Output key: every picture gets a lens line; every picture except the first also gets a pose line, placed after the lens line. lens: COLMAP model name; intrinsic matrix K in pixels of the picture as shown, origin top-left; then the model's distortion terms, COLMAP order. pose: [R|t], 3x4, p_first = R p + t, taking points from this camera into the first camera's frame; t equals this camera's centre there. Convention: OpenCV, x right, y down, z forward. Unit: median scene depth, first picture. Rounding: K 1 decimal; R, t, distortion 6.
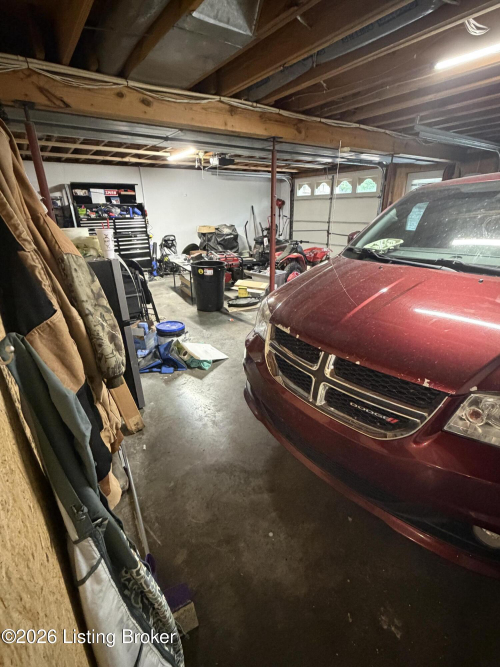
lens RADIAL K [[309.0, 0, 249.4], [0, 309.0, 331.1], [0, 0, 1]] dist [0.002942, -0.002072]
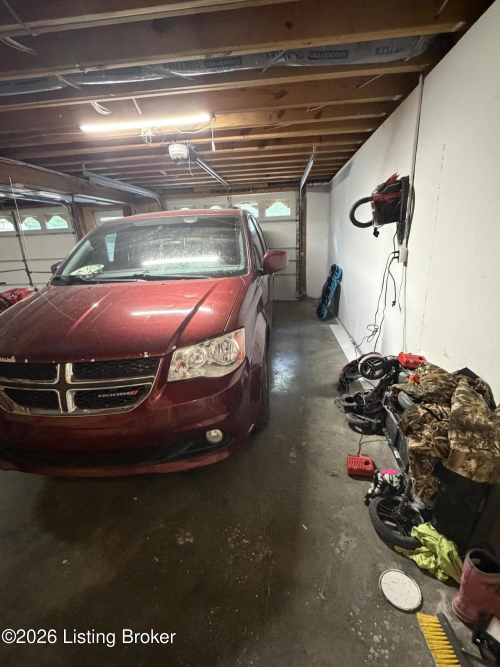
lens RADIAL K [[309.0, 0, 250.6], [0, 309.0, 334.1], [0, 0, 1]] dist [0.002942, -0.002072]
pose [[0.652096, -0.249290, 0.715979, -0.045721], [0.317690, 0.947329, 0.040498, 0.084488], [-0.688363, 0.201051, 0.696947, -0.151982]]
